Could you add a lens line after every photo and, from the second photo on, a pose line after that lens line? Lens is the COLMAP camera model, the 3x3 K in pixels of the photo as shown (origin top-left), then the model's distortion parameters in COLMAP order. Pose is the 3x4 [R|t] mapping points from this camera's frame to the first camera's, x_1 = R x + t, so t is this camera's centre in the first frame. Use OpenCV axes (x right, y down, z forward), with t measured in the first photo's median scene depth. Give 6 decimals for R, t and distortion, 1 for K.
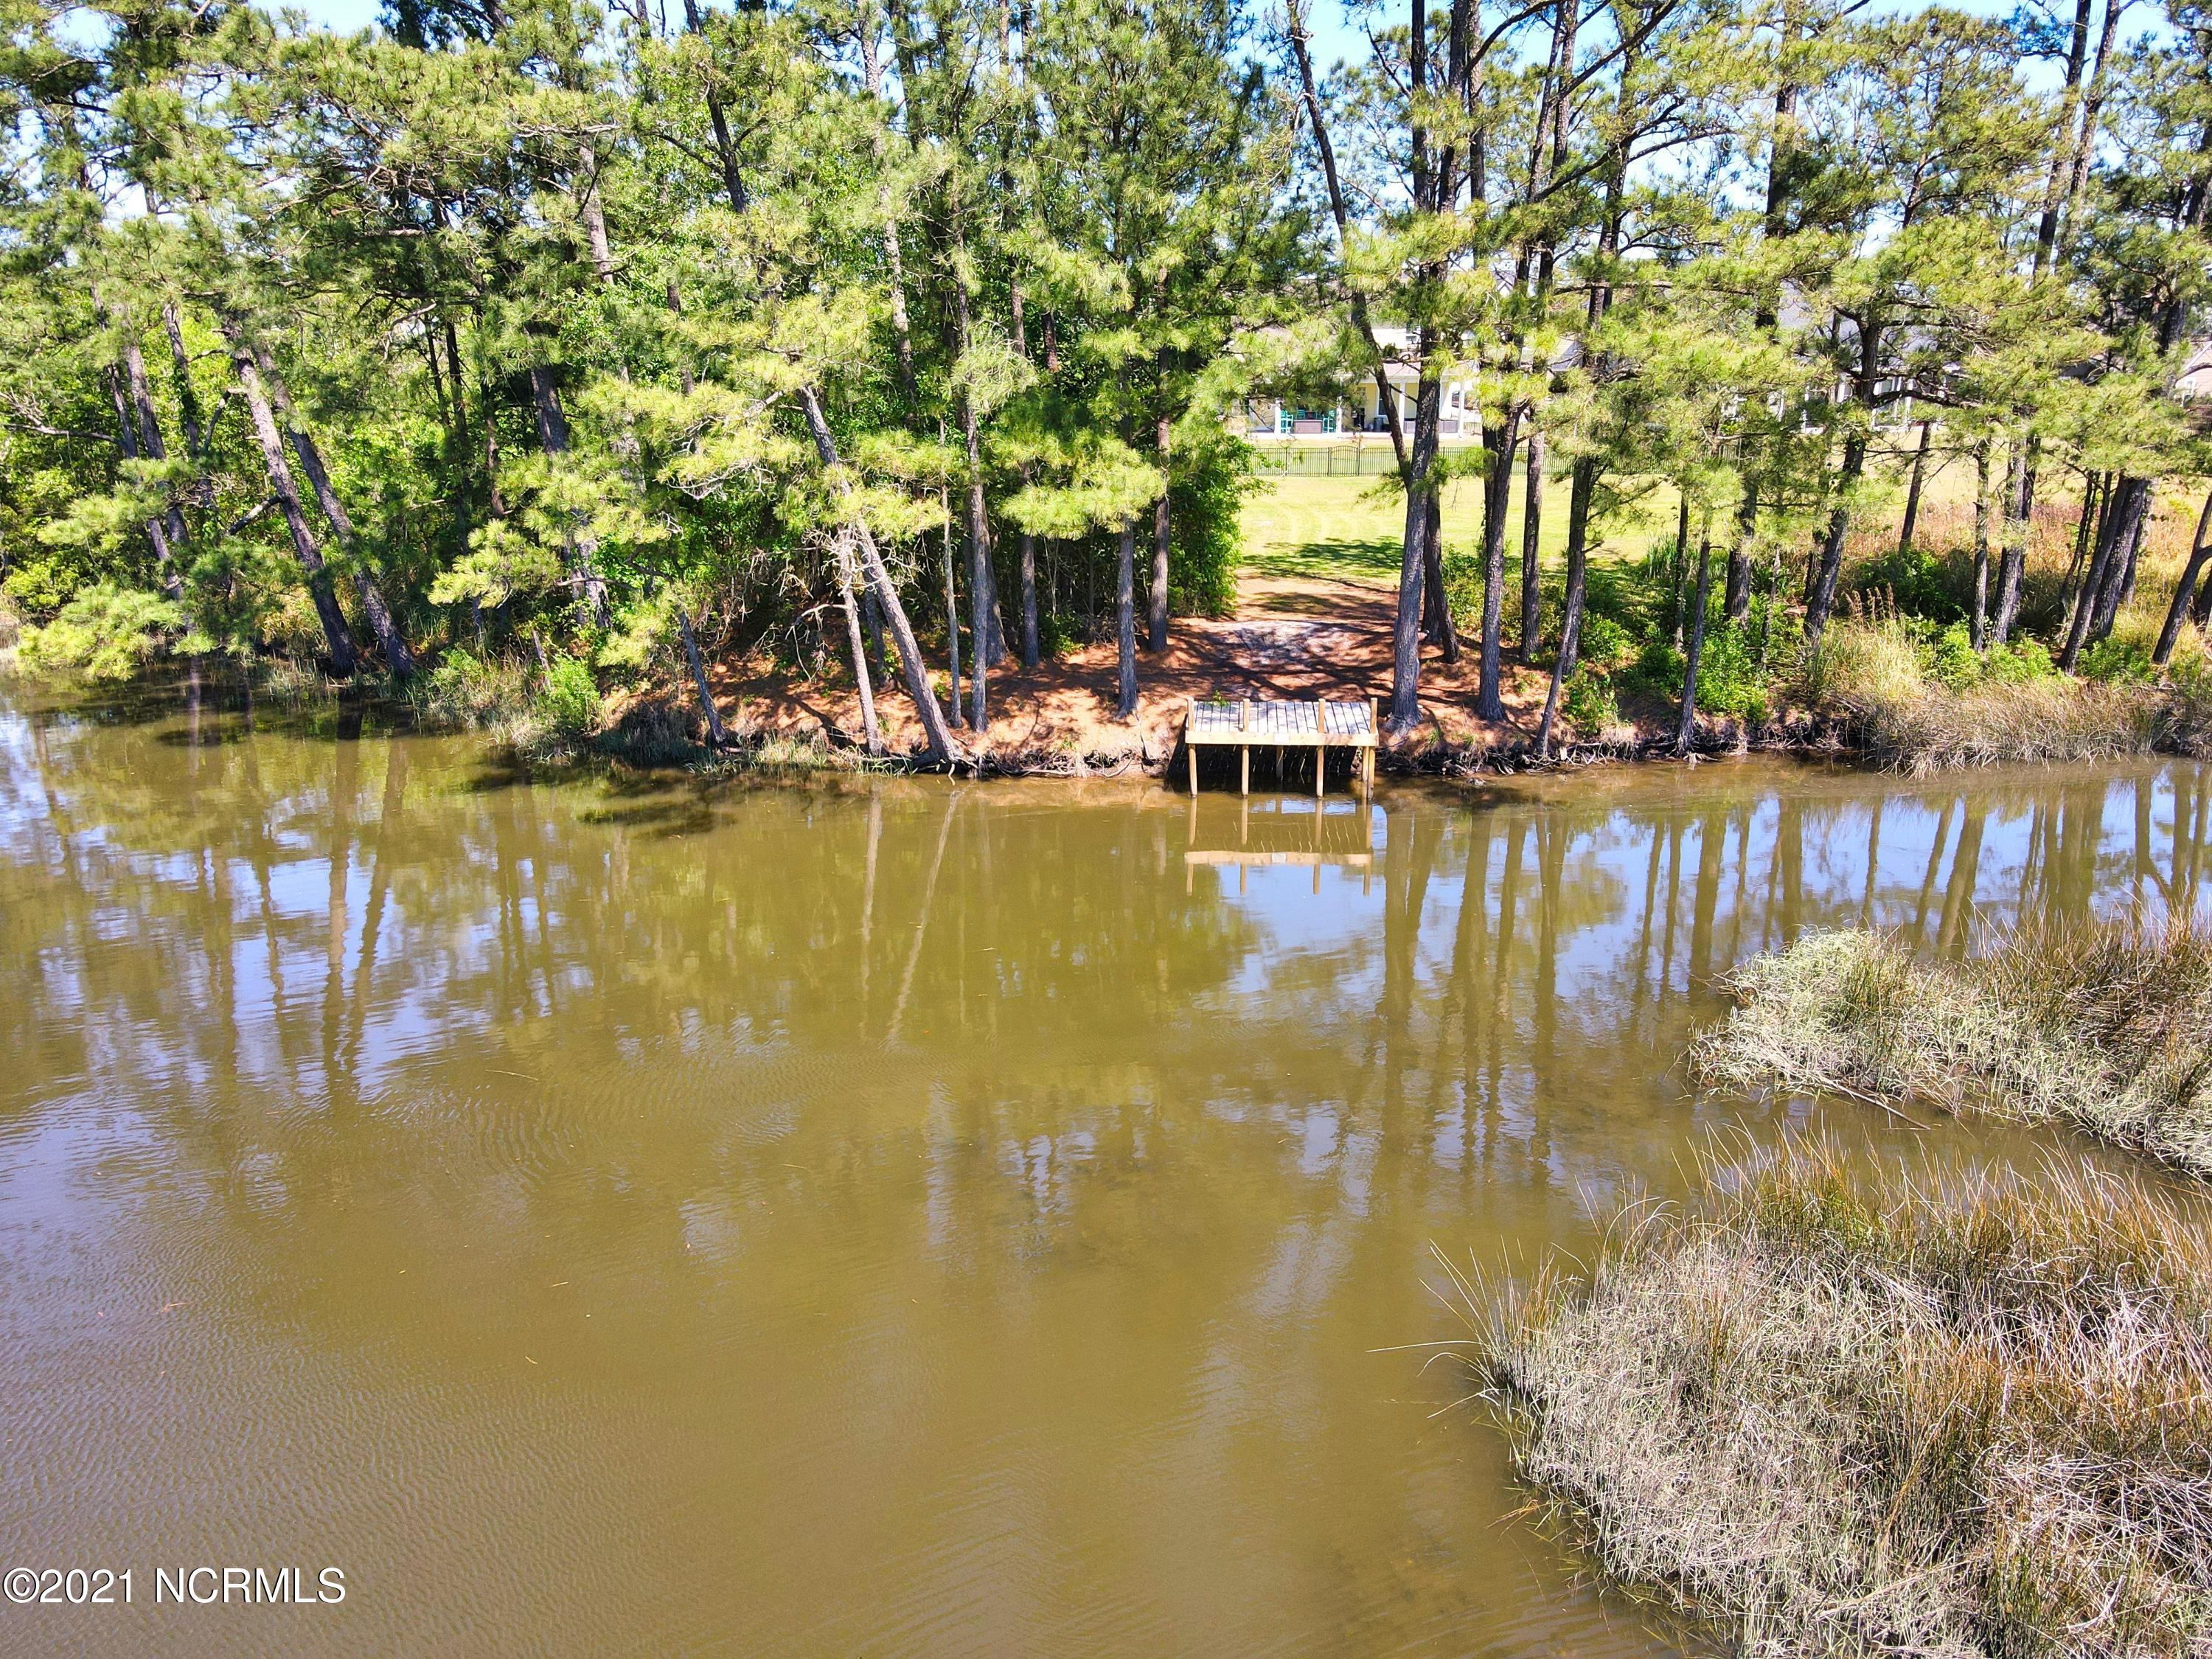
lens RADIAL K [[1543.0, 0, 1107.4], [0, 1543.0, 819.8], [0, 0, 1]] dist [0.010539, 0.023637]
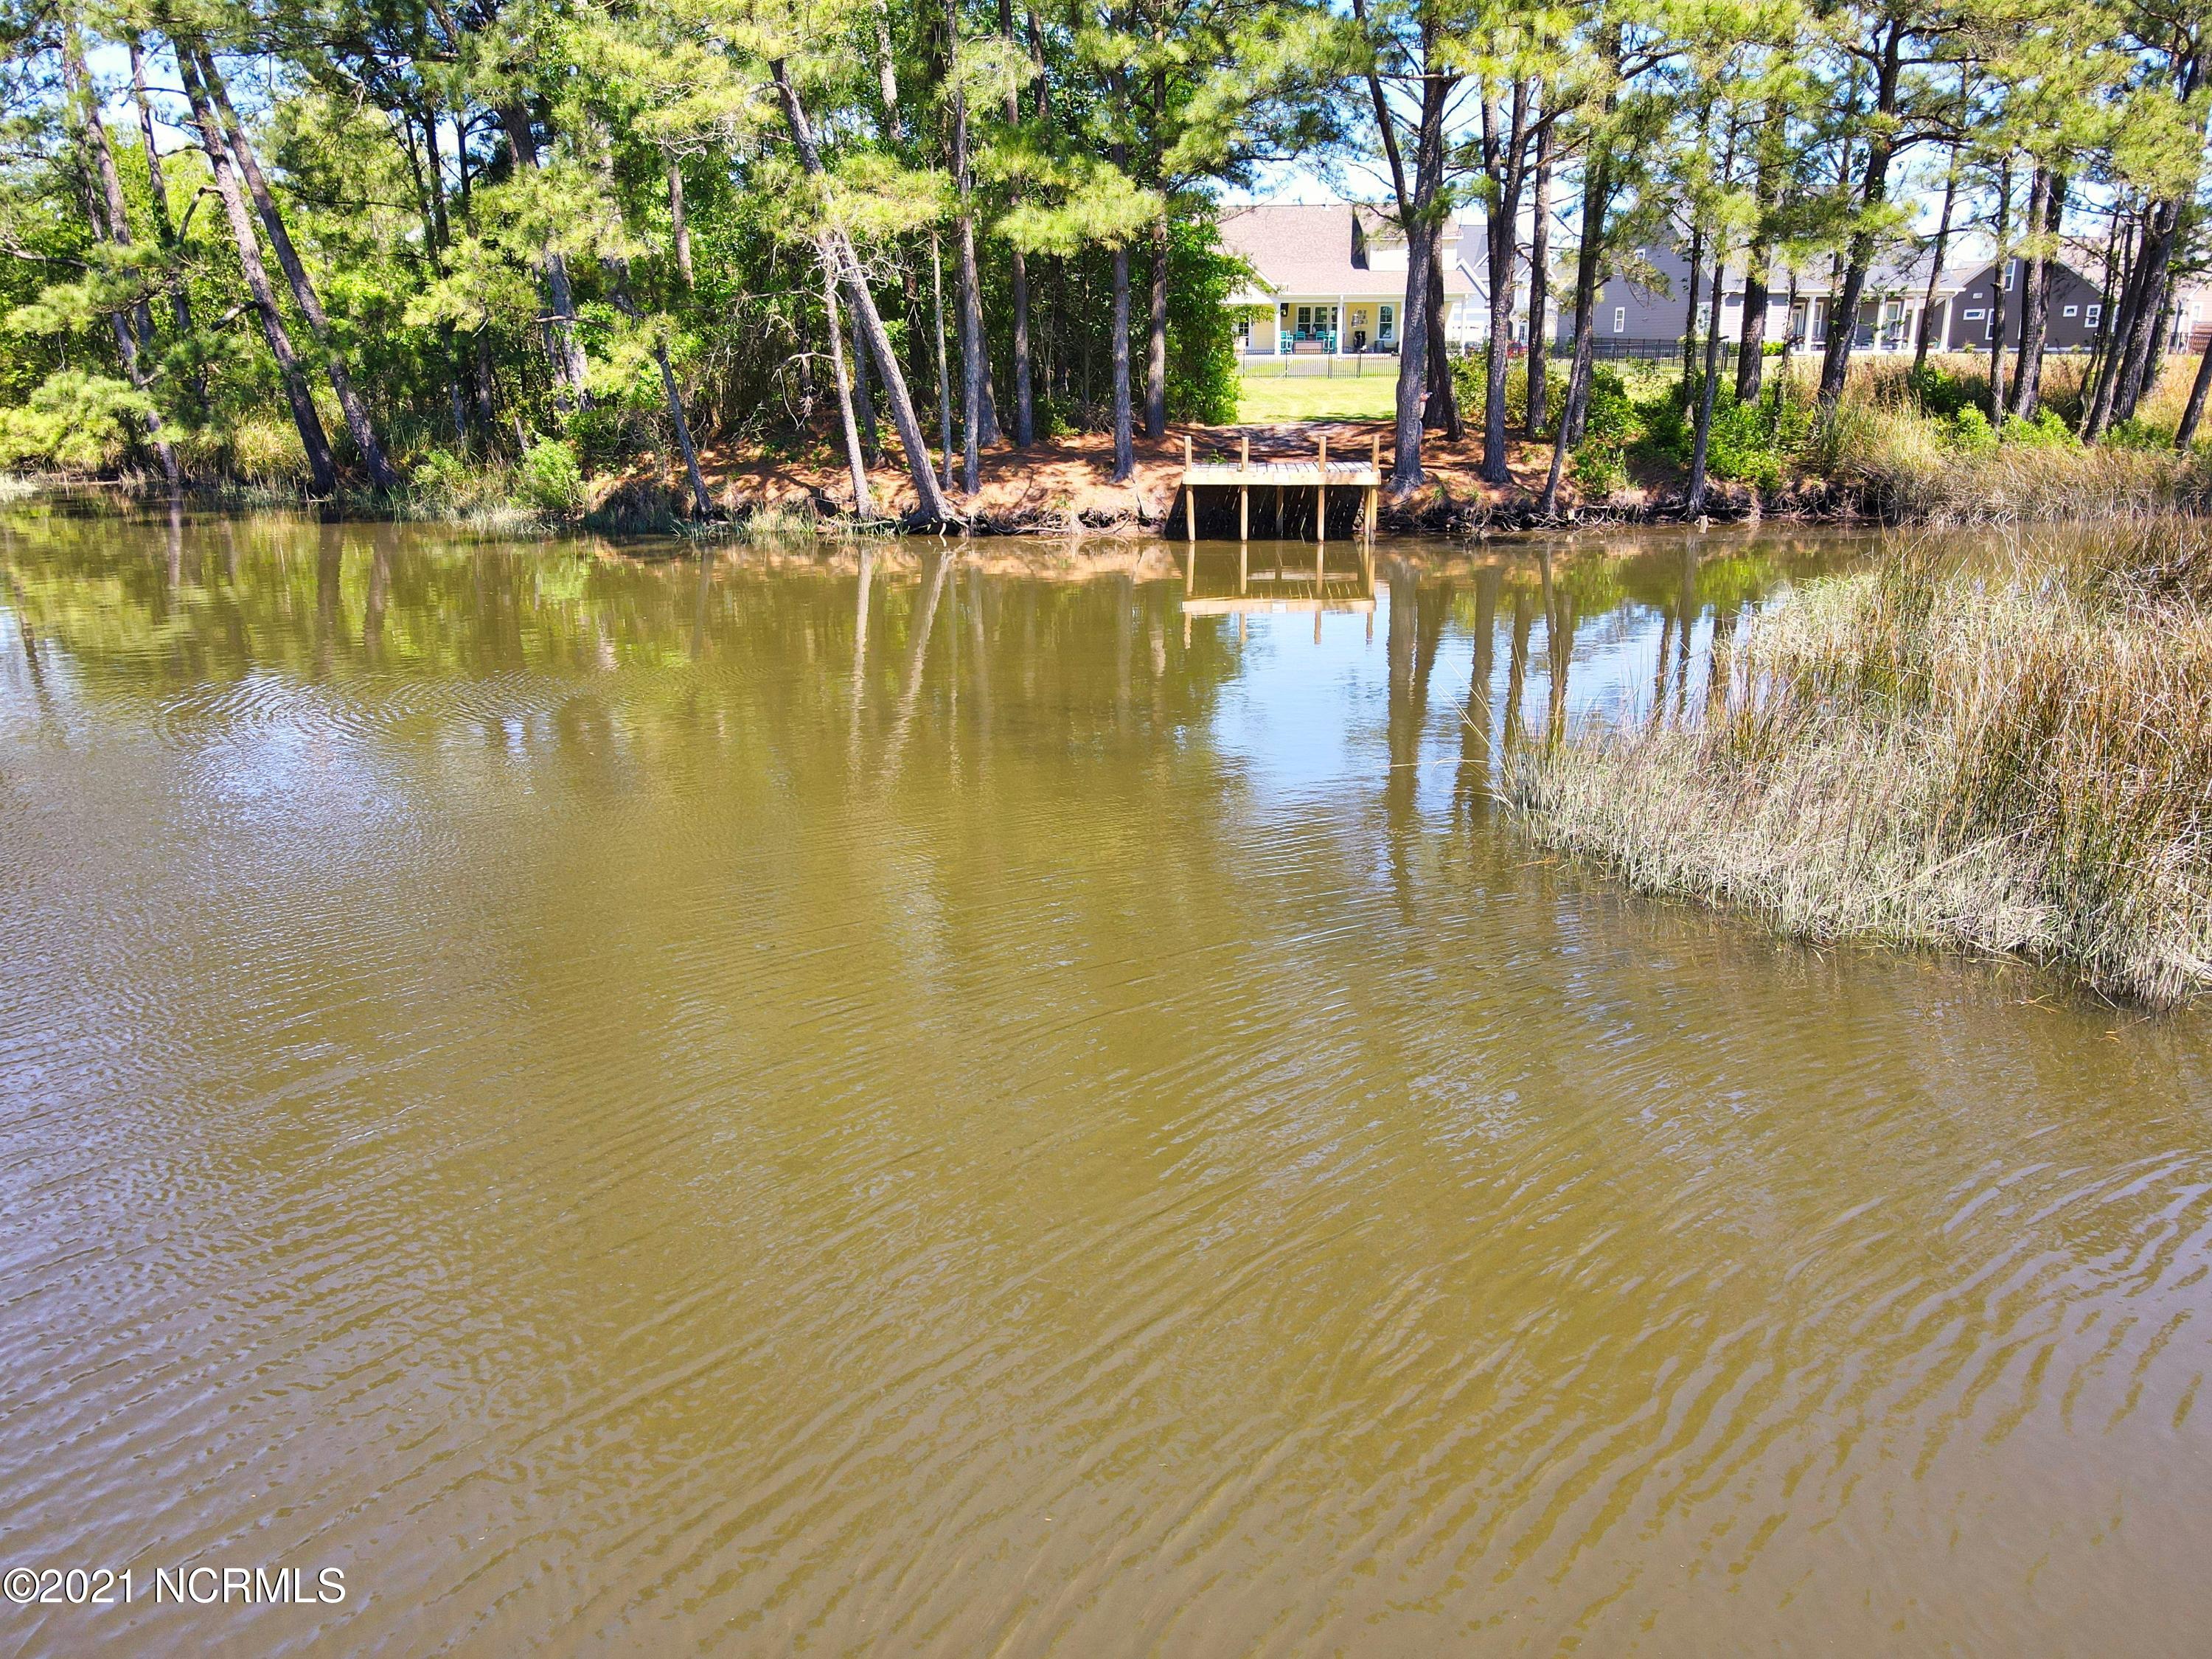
lens RADIAL K [[1543.0, 0, 1107.8], [0, 1543.0, 846.8], [0, 0, 1]] dist [0.010539, 0.023637]
pose [[0.999996, -0.002729, -0.000526, 0.002686], [0.002729, 0.999996, -0.001037, 0.162184], [0.000528, 0.001036, 0.999999, 0.024443]]
